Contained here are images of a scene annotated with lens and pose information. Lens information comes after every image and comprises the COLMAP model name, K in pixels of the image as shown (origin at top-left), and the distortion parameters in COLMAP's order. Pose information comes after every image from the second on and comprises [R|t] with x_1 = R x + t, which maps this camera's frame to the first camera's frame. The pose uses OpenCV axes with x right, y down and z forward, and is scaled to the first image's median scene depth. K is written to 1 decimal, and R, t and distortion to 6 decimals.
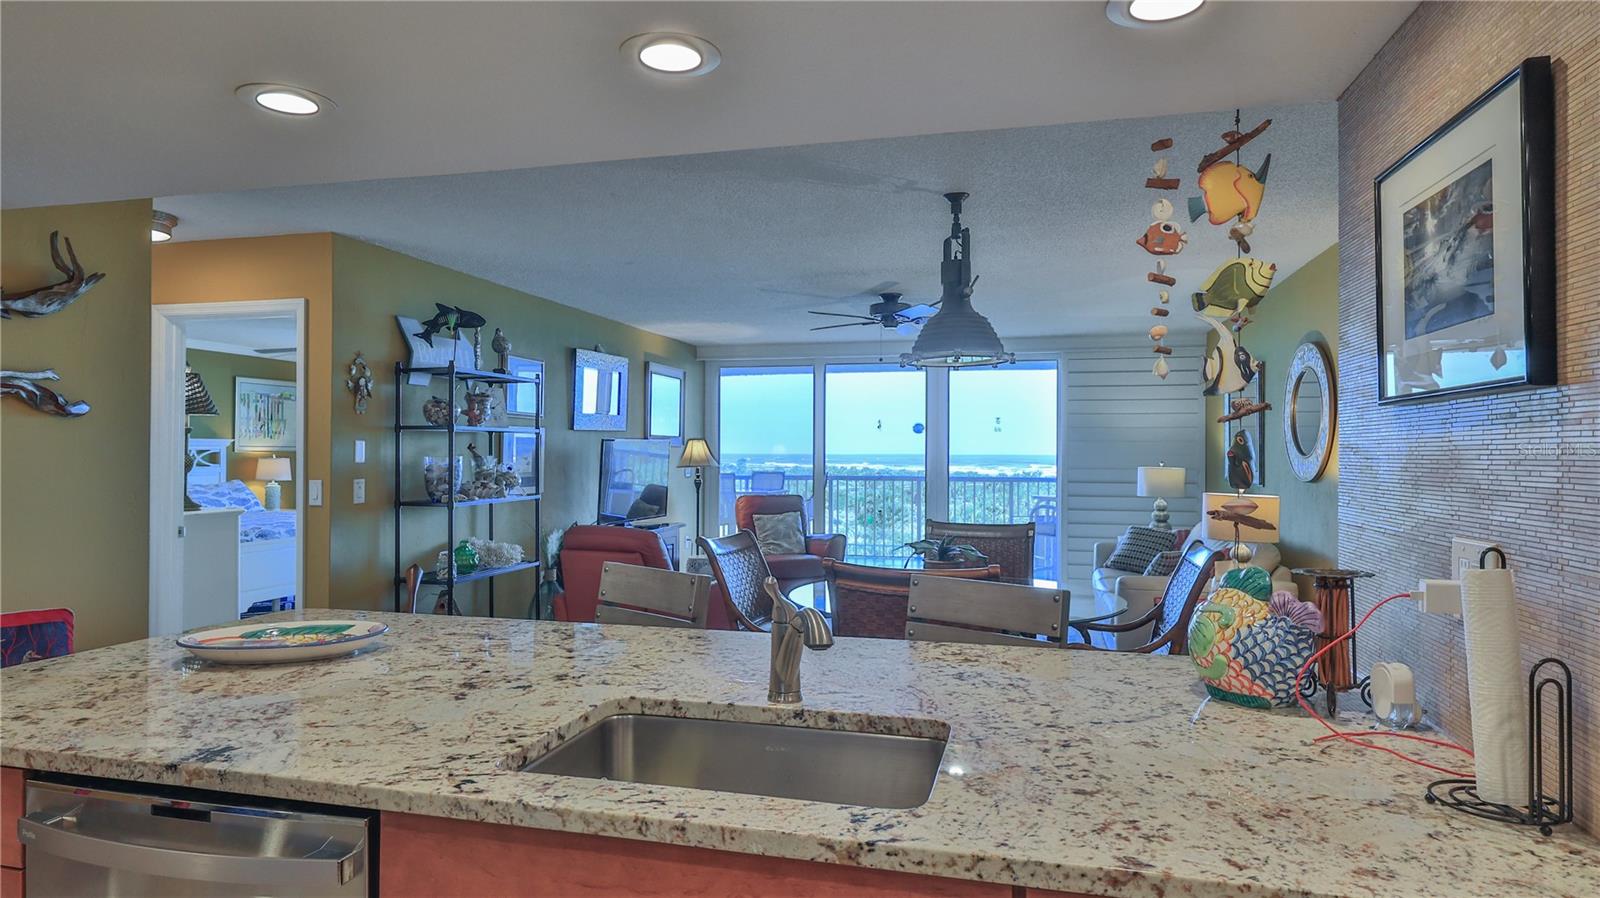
lens RADIAL K [[922.1, 0, 796.8], [0, 922.1, 450.5], [0, 0, 1]] dist [0.003637, -0.000005]
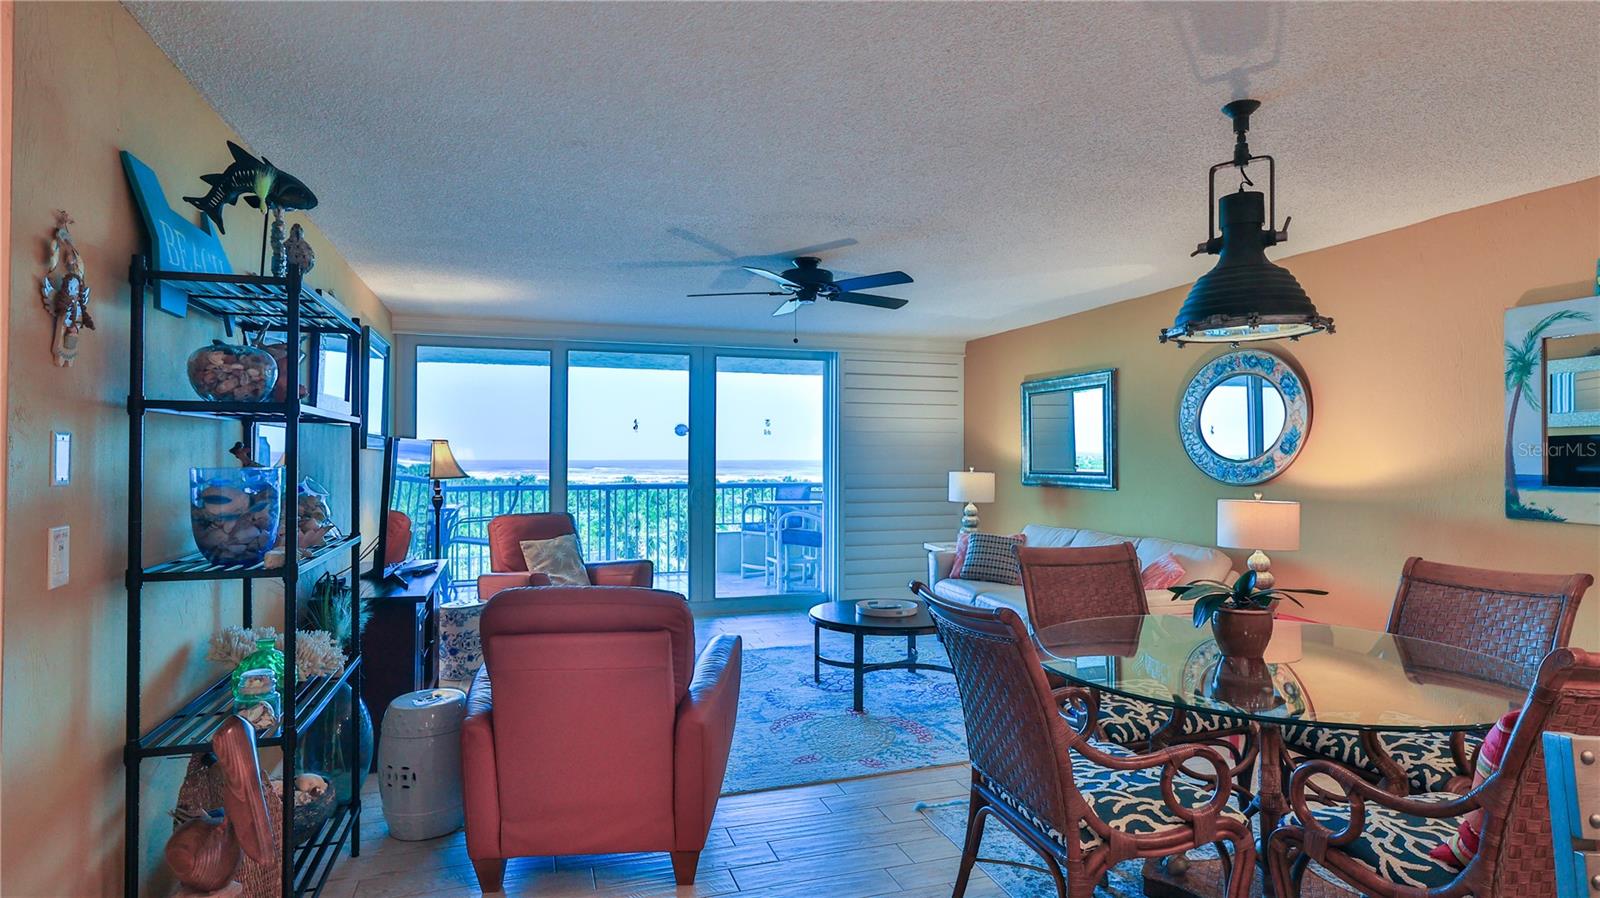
lens RADIAL K [[853.4, 0, 795.9], [0, 853.4, 446.3], [0, 0, 1]] dist [0.001496, 0.001762]
pose [[0.844649, 0.004553, 0.535301, -0.379985], [0.001130, 0.999946, -0.010287, -0.000228], [-0.535319, 0.009294, 0.844599, 0.481683]]
